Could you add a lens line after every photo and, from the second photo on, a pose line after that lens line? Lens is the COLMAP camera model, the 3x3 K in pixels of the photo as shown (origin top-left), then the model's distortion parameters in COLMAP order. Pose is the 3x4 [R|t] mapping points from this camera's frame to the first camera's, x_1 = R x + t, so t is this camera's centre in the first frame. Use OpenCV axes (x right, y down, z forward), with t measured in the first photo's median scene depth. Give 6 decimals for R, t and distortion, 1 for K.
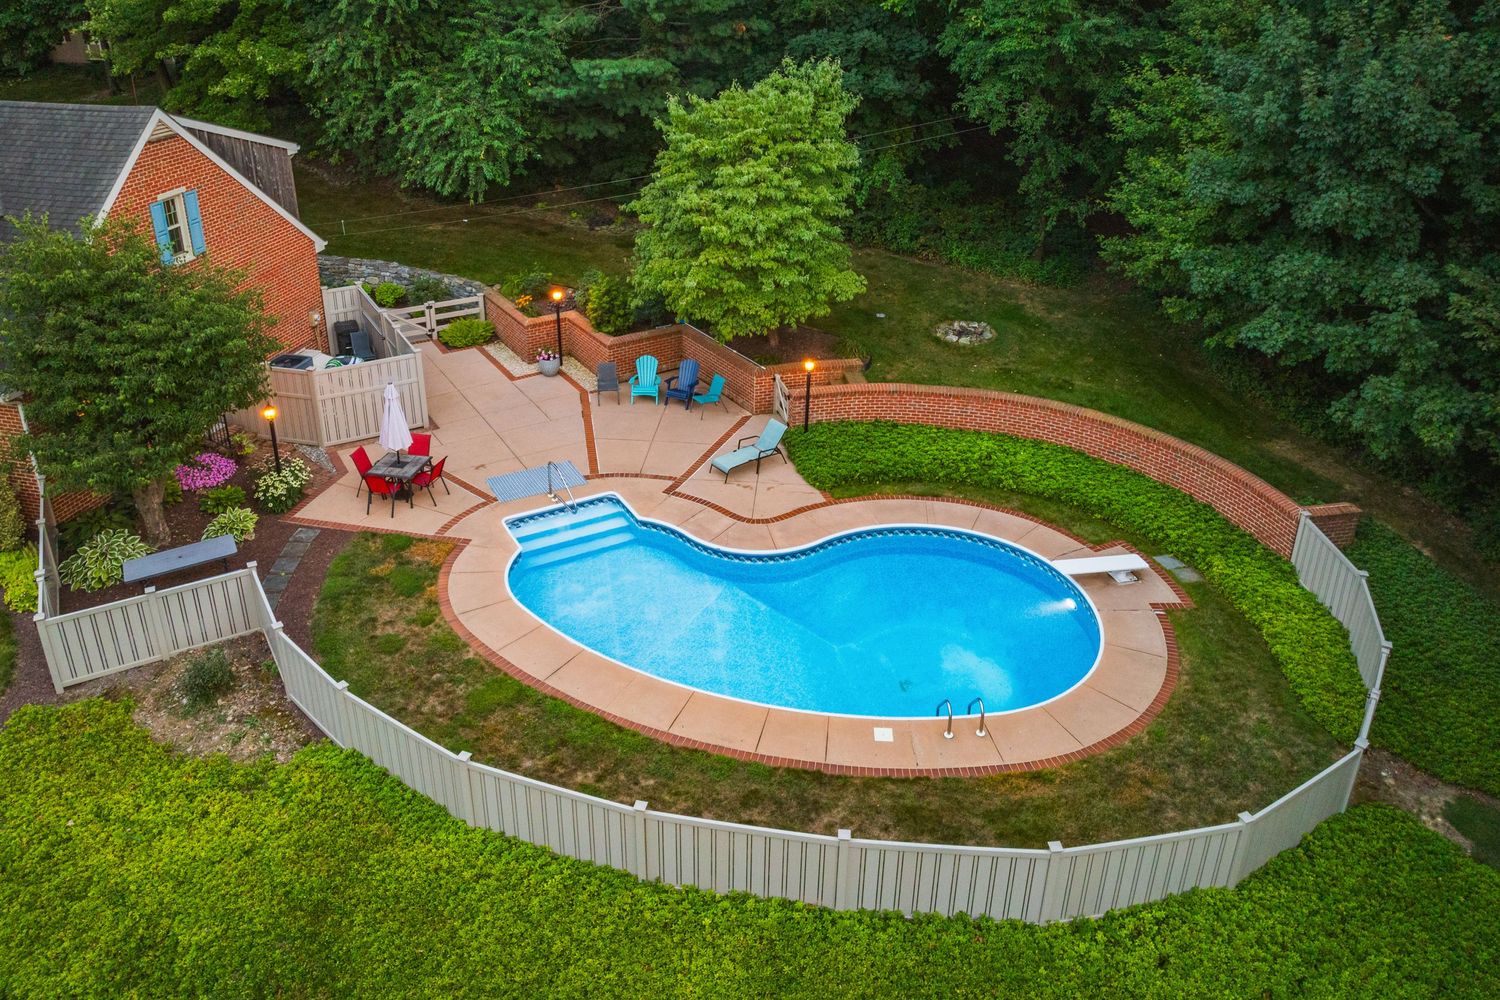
lens RADIAL K [[1108.4, 0, 741.8], [0, 1108.4, 370.1], [0, 0, 1]] dist [-0.033995, 0.000918]
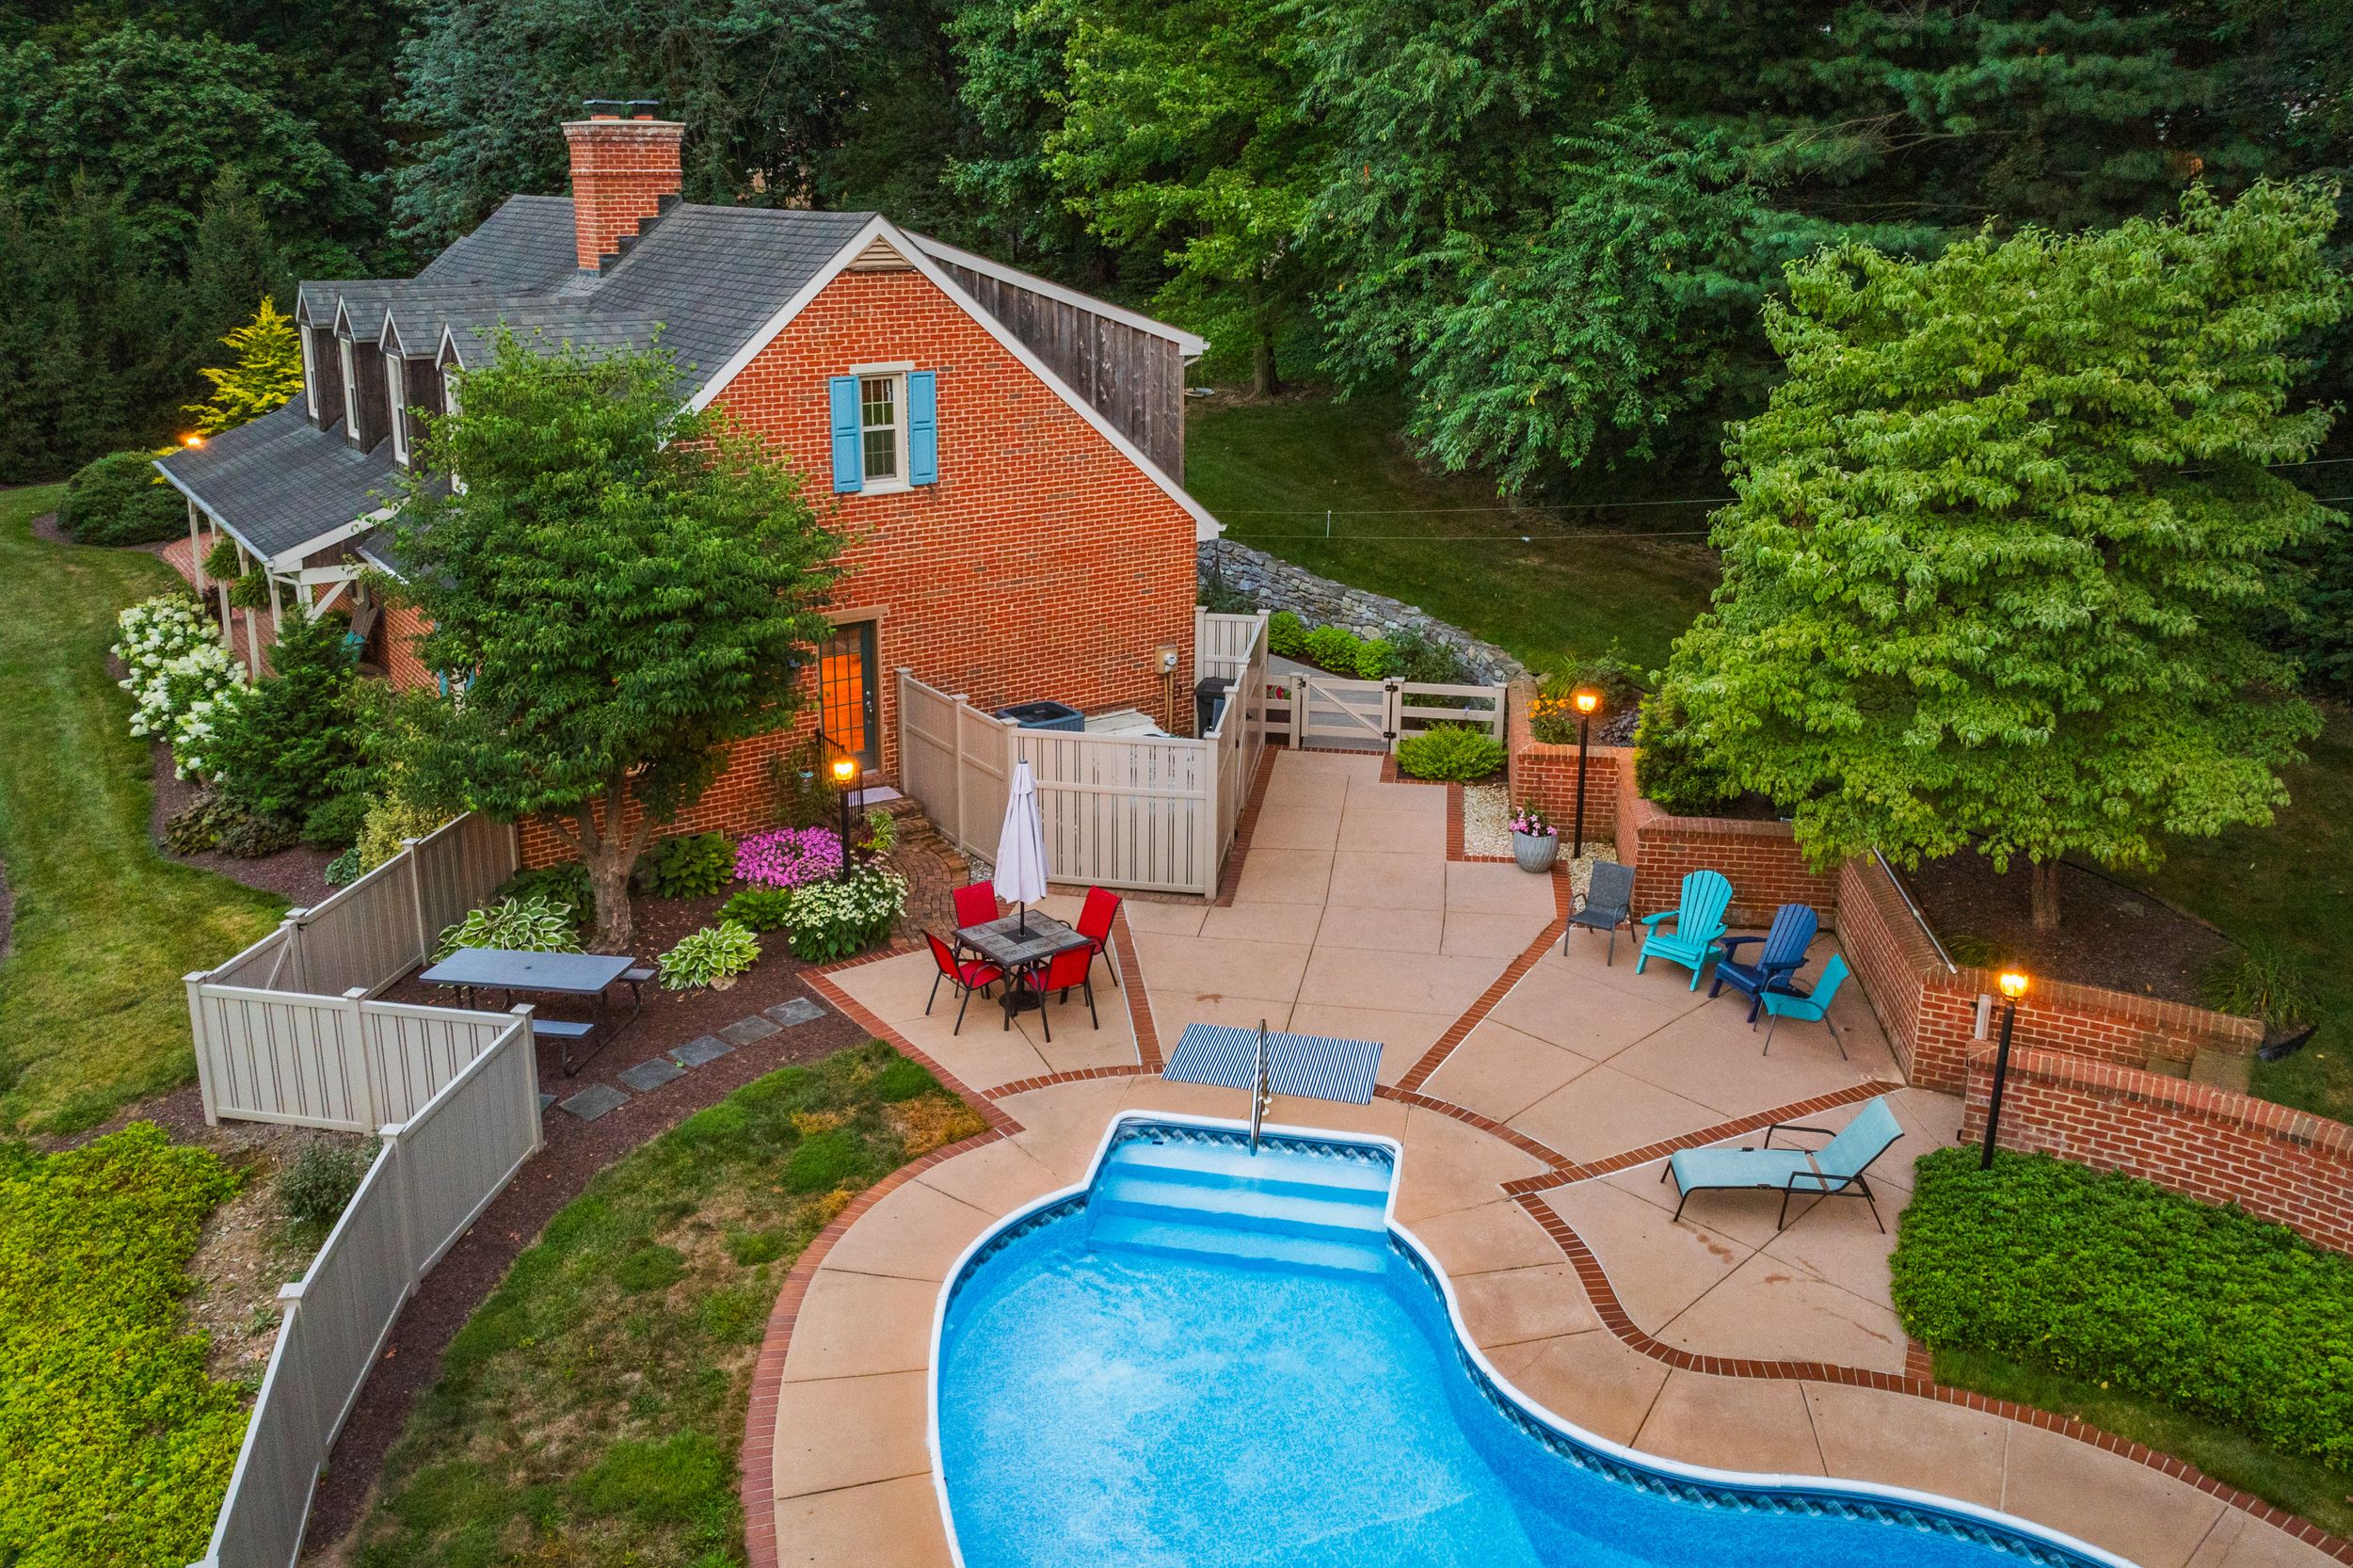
lens RADIAL K [[1838.8, 0, 1174.1], [0, 1838.8, 617.4], [0, 0, 1]] dist [-0.031034, -0.004095]
pose [[0.758481, 0.154080, -0.633219, 0.217833], [-0.249505, 0.966274, -0.063740, -0.013346], [0.602042, 0.206337, 0.771343, 0.385108]]
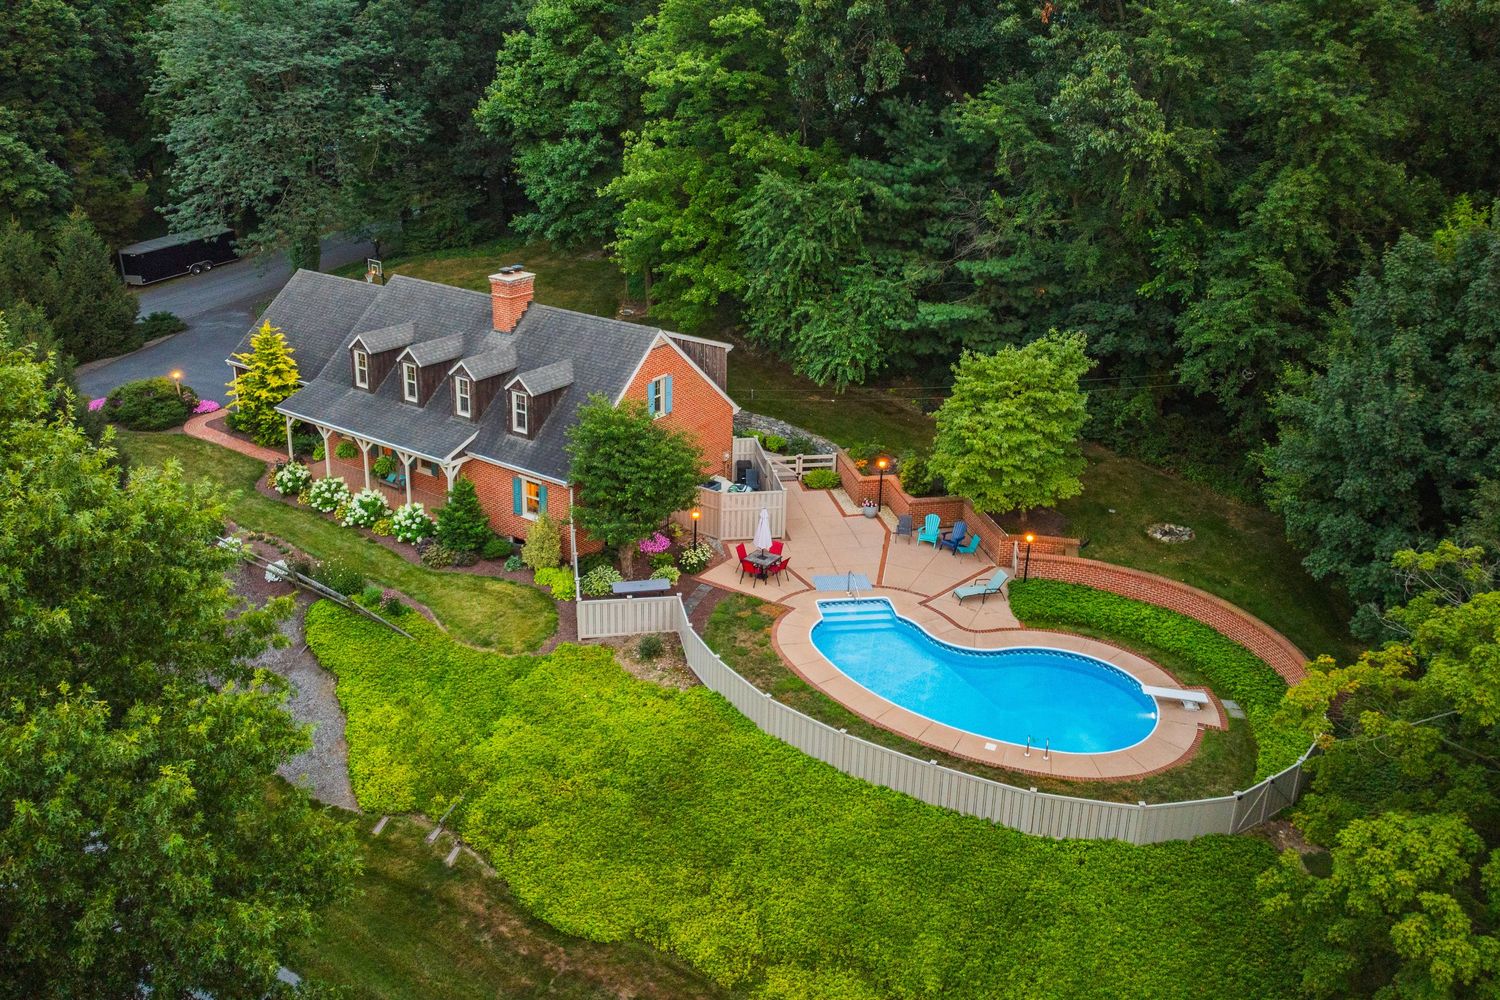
lens RADIAL K [[1245.7, 0, 723.0], [0, 1245.7, 384.4], [0, 0, 1]] dist [-0.031260, -0.000026]
pose [[0.927899, 0.118617, -0.353459, 0.257661], [-0.151830, 0.986088, -0.067665, -0.034484], [0.340515, 0.116452, 0.933000, -0.773627]]
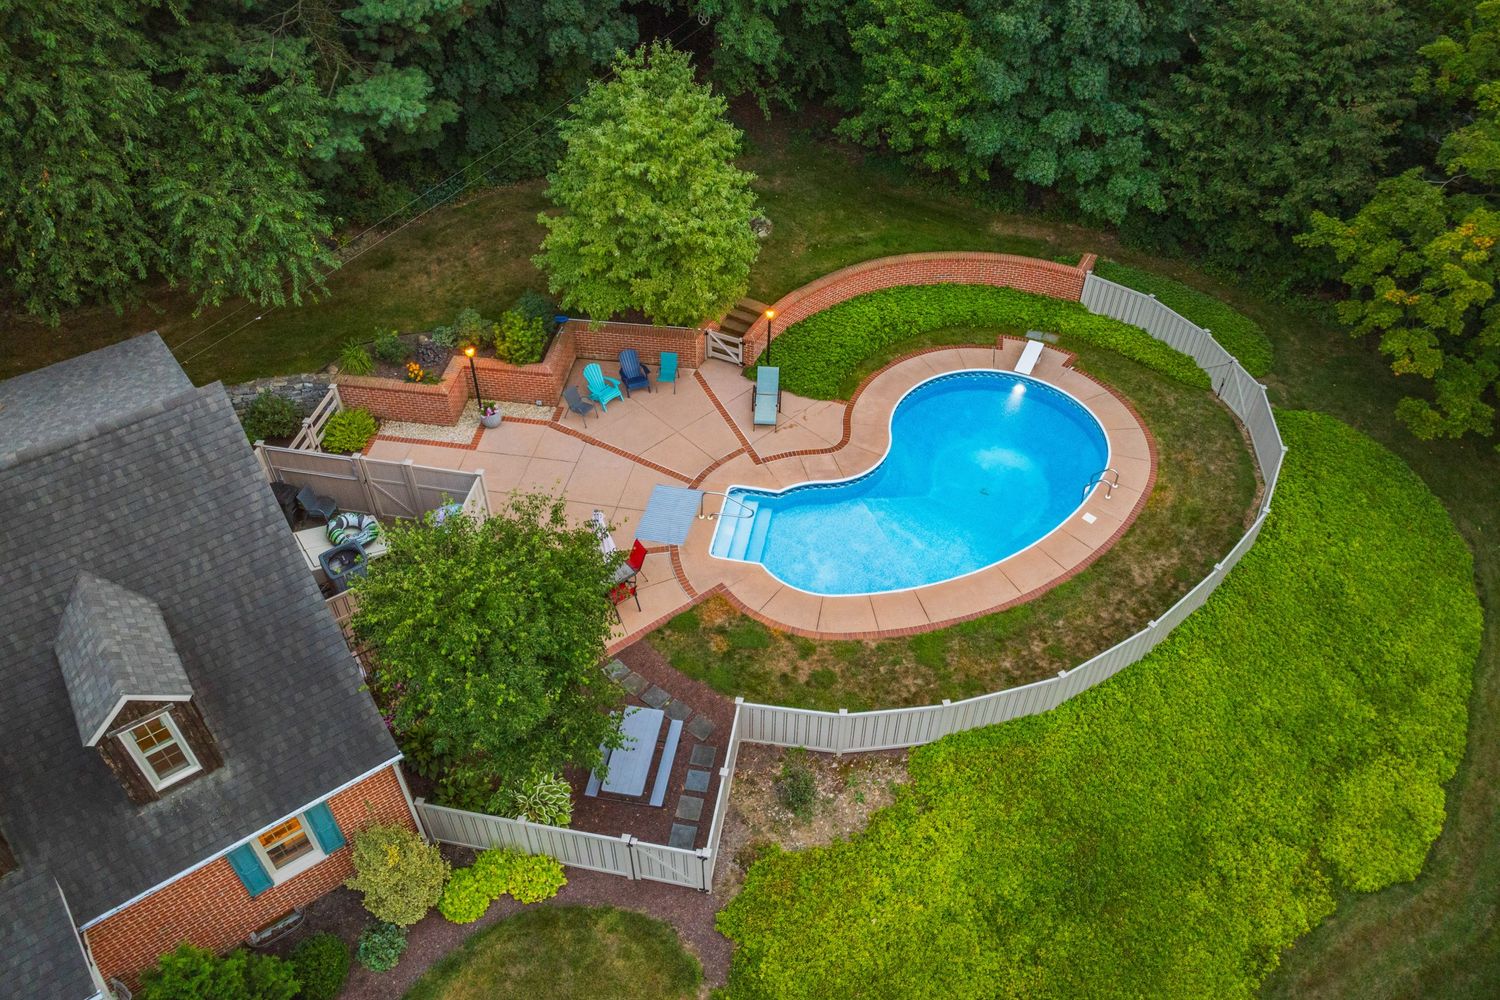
lens RADIAL K [[1057.8, 0, 745.1], [0, 1057.8, 453.8], [0, 0, 1]] dist [-0.022567, 0.001971]
pose [[0.647699, -0.510564, 0.565518, -0.723132], [0.293616, 0.852186, 0.433092, -0.402020], [-0.703048, -0.114468, 0.701870, 0.194621]]
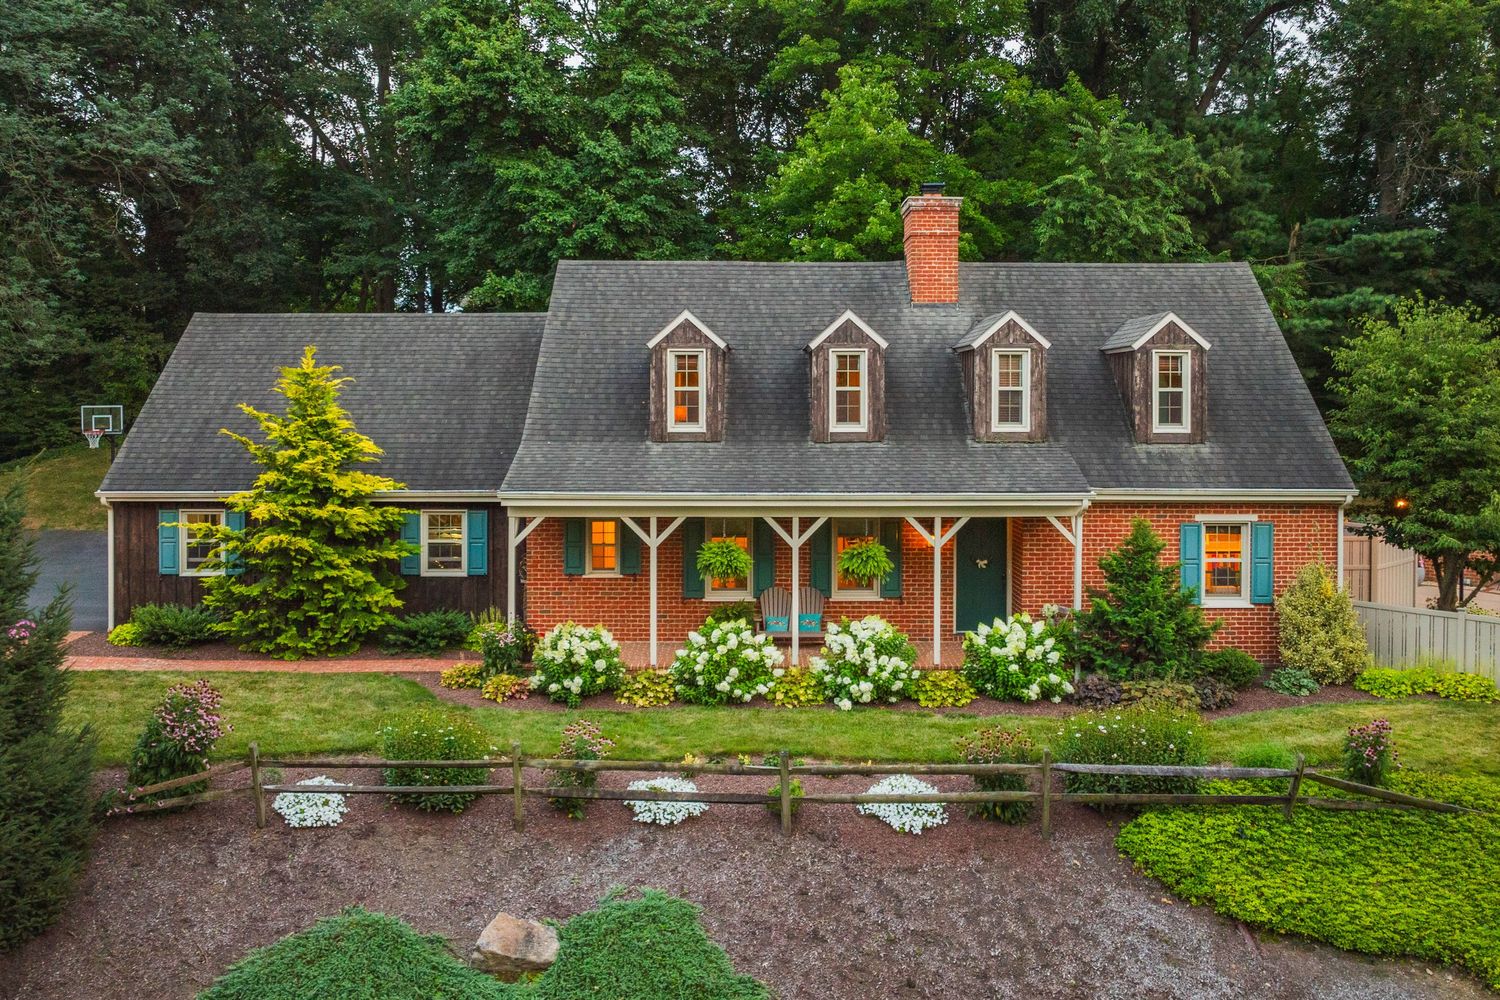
lens RADIAL K [[1322.3, 0, 766.4], [0, 1322.3, 422.8], [0, 0, 1]] dist [-0.025677, -0.016743]
pose [[0.971329, -0.013764, 0.237342, -1.214978], [0.097774, 0.933116, -0.346027, 0.261767], [-0.216705, 0.359312, 0.907708, 0.053751]]
